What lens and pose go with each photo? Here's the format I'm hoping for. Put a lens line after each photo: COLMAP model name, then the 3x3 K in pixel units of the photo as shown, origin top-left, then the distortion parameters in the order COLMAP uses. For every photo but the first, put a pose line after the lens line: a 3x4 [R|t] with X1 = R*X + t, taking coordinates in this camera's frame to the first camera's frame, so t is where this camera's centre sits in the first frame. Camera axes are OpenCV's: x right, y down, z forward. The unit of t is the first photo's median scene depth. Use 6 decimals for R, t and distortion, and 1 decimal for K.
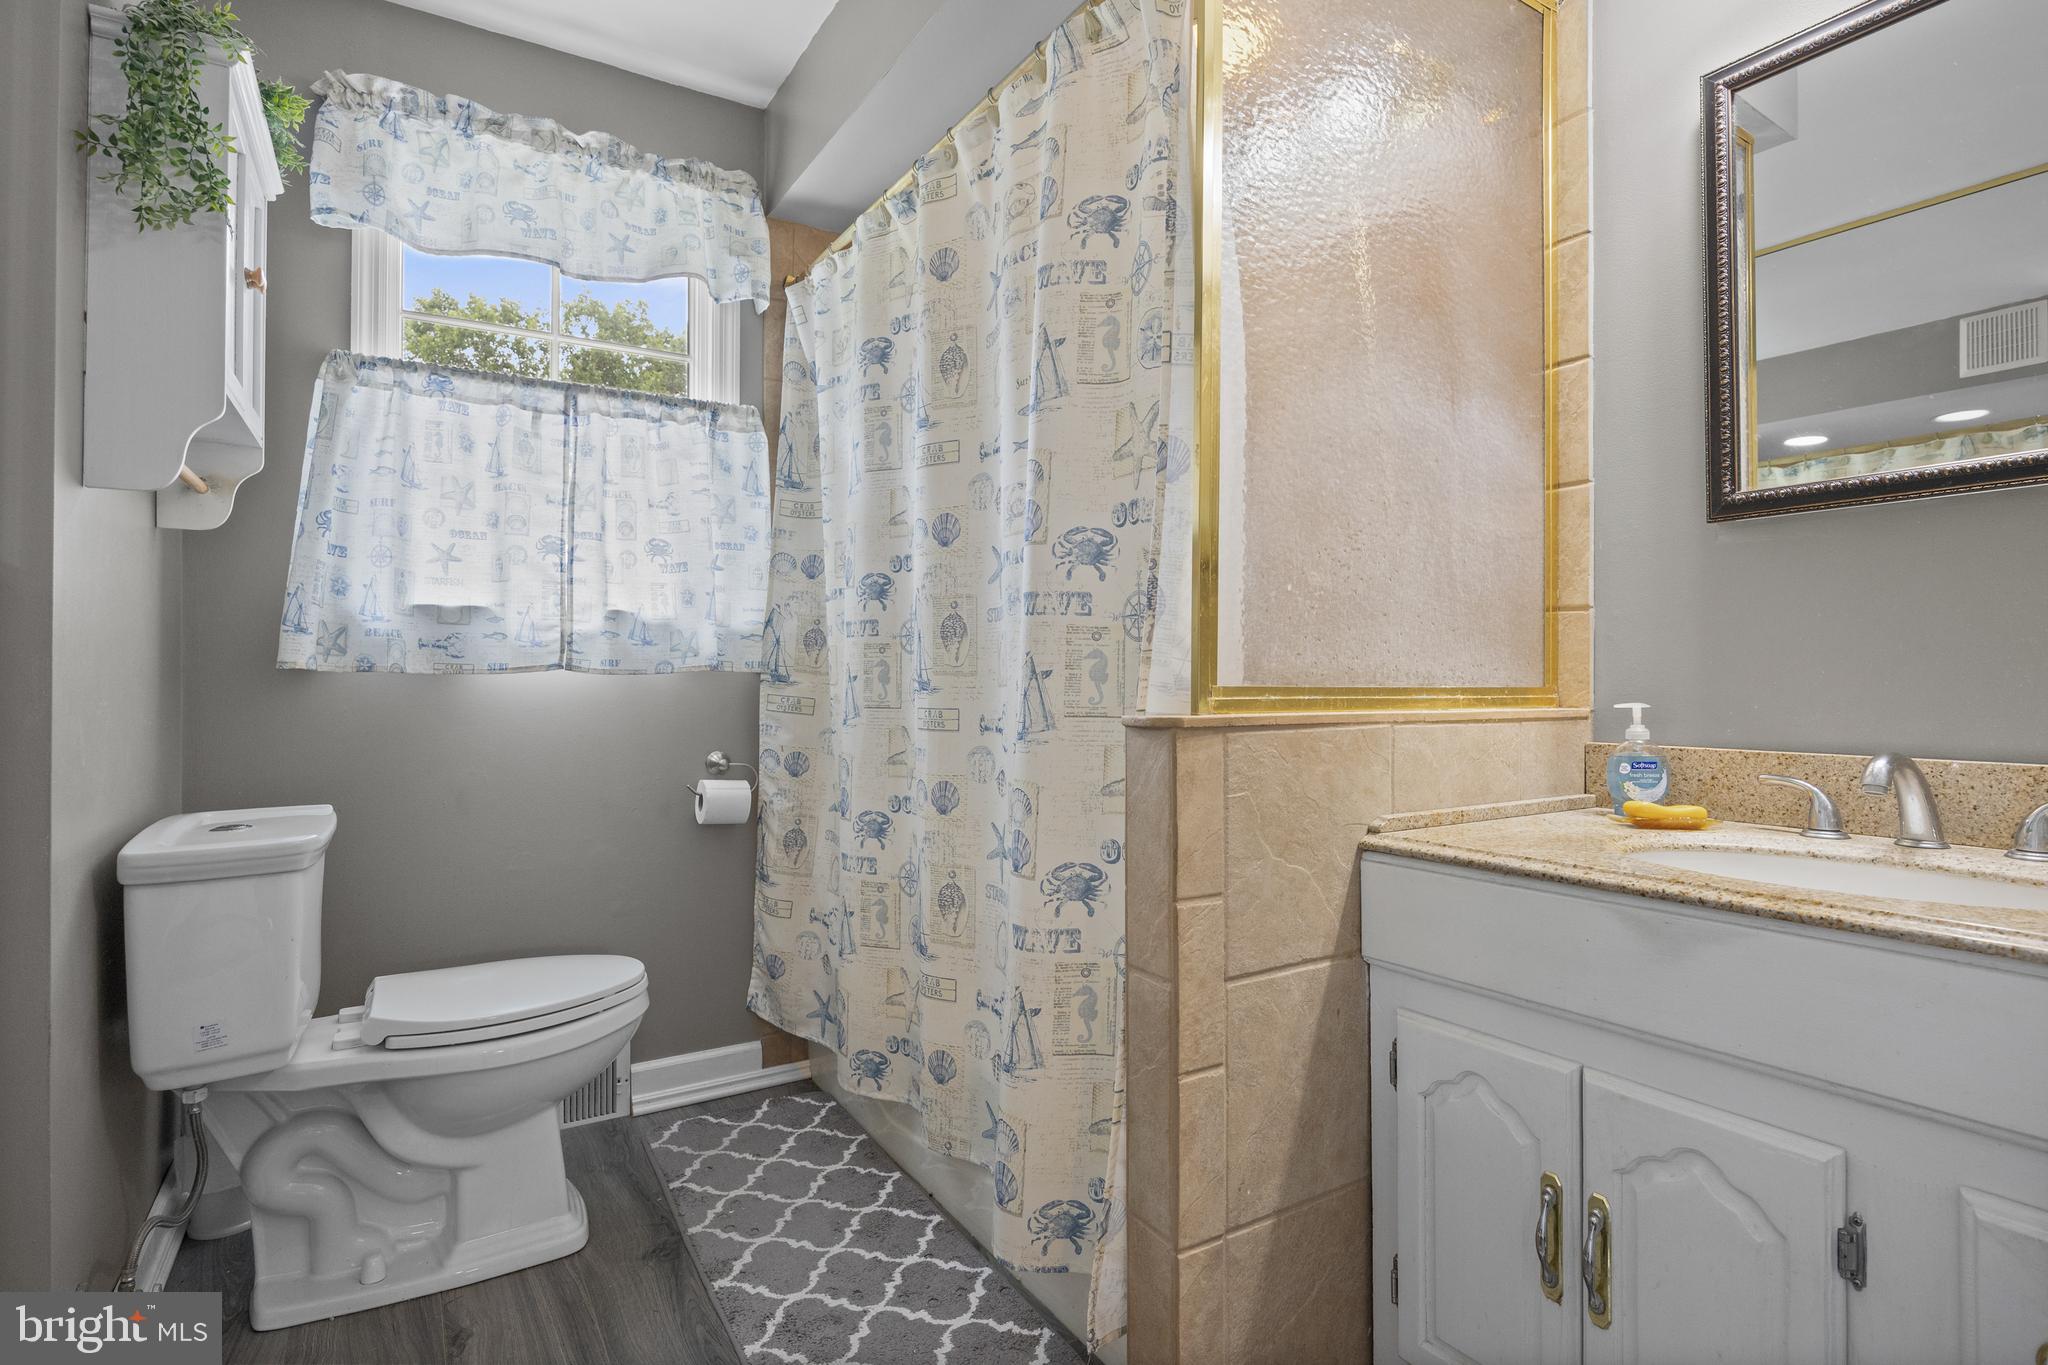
lens RADIAL K [[1015.2, 0, 1026.8], [0, 1015.2, 673.6], [0, 0, 1]] dist [-0.013949, -0.000383]
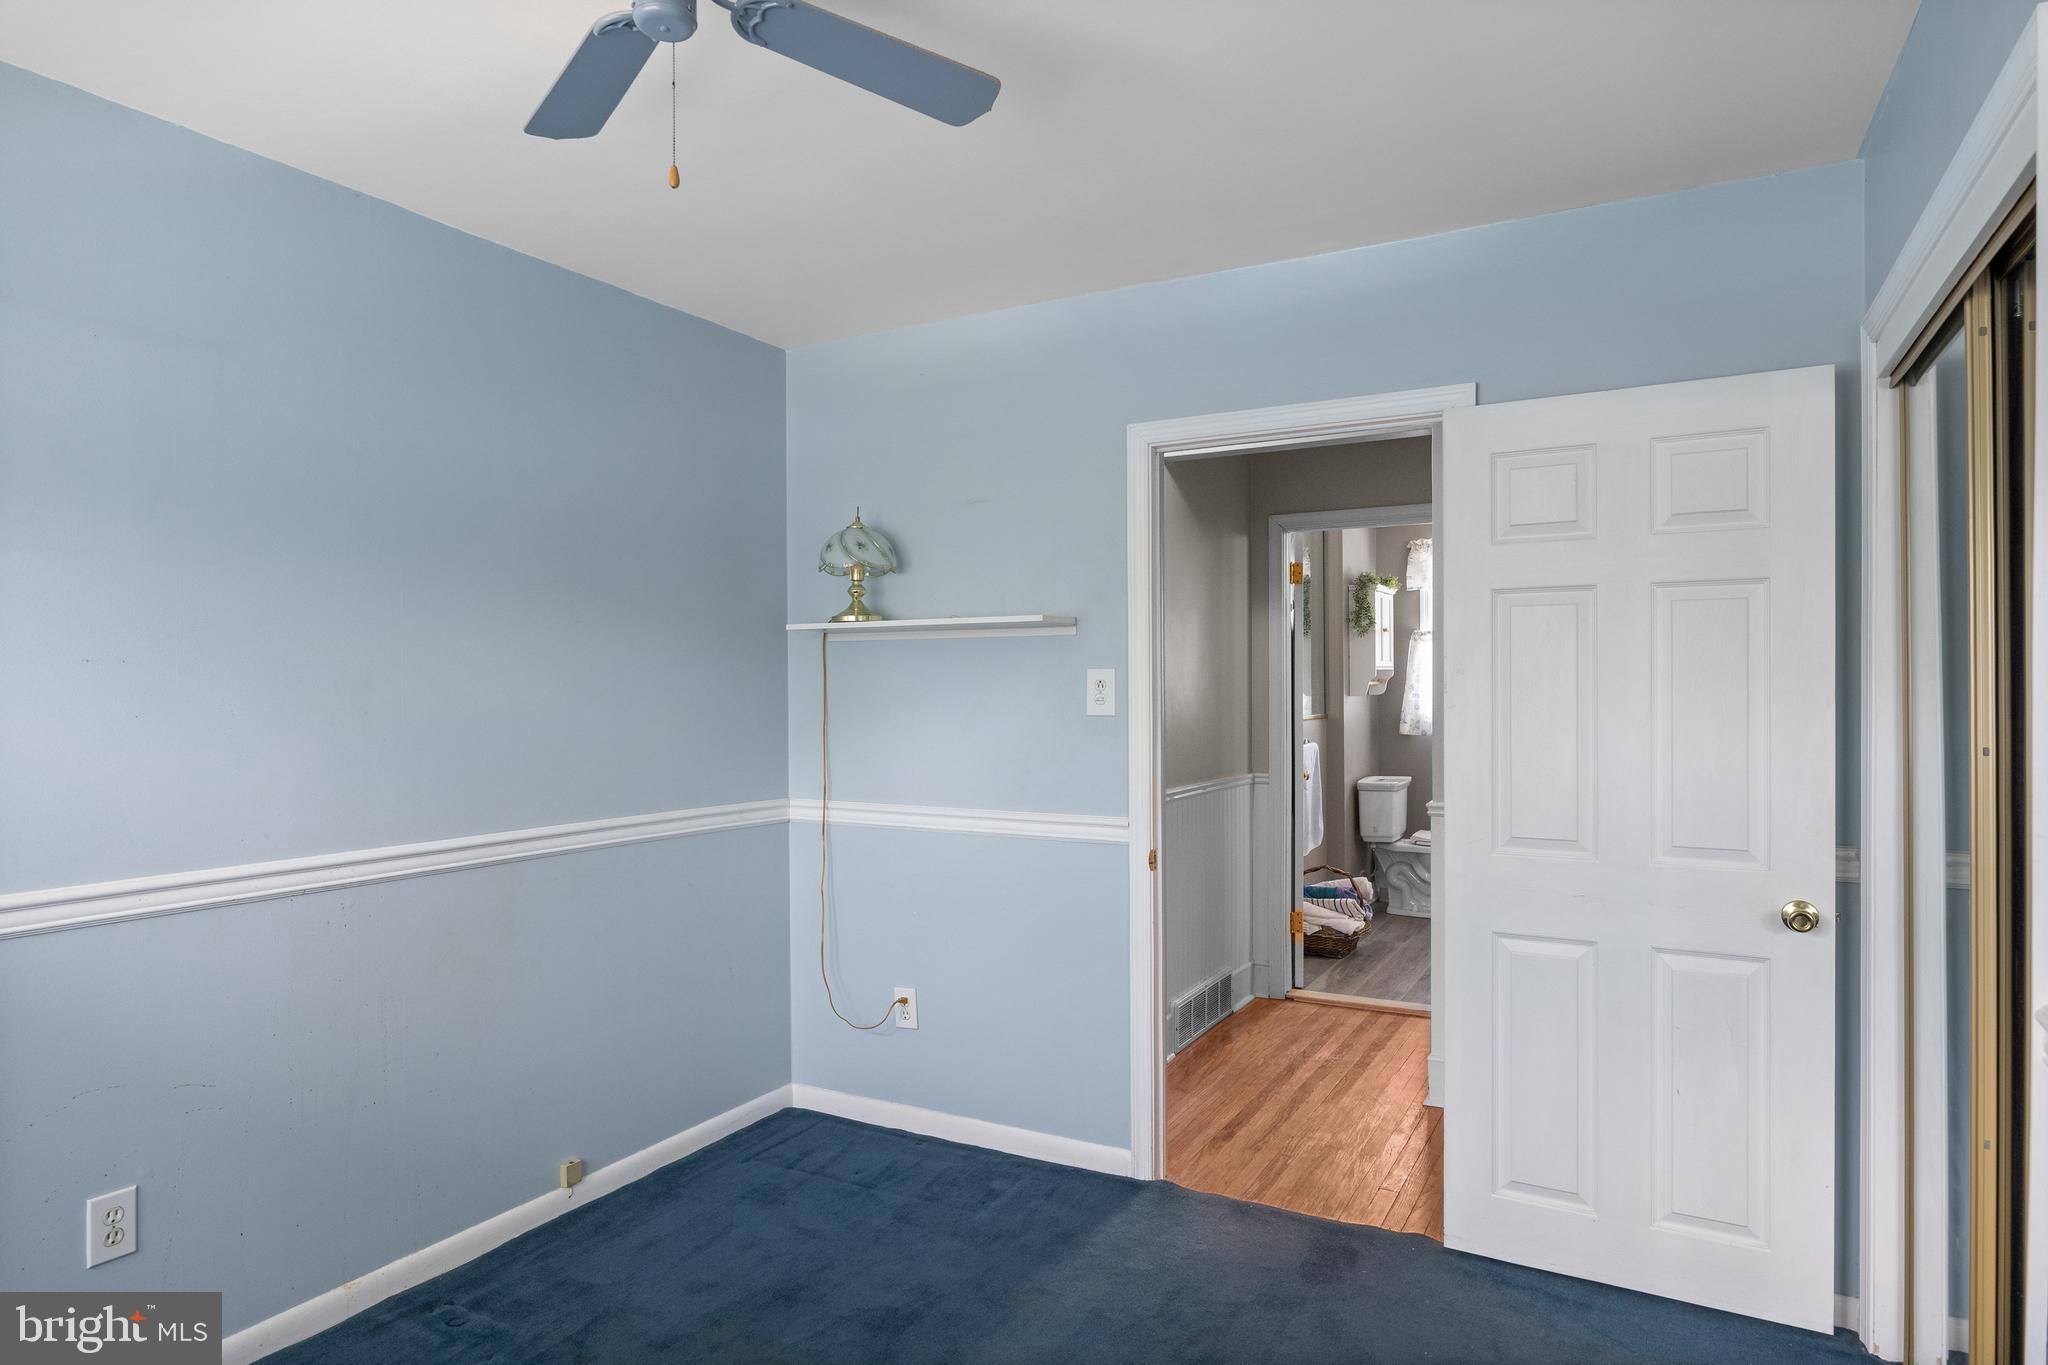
lens RADIAL K [[1218.1, 0, 1023.1], [0, 1218.1, 678.3], [0, 0, 1]] dist [-0.006311, 0.003454]
pose [[0.489515, -0.003310, -0.871989, 2.438533], [0.012135, 0.999922, 0.003016, -0.246855], [0.871910, -0.012058, 0.489517, -2.314173]]
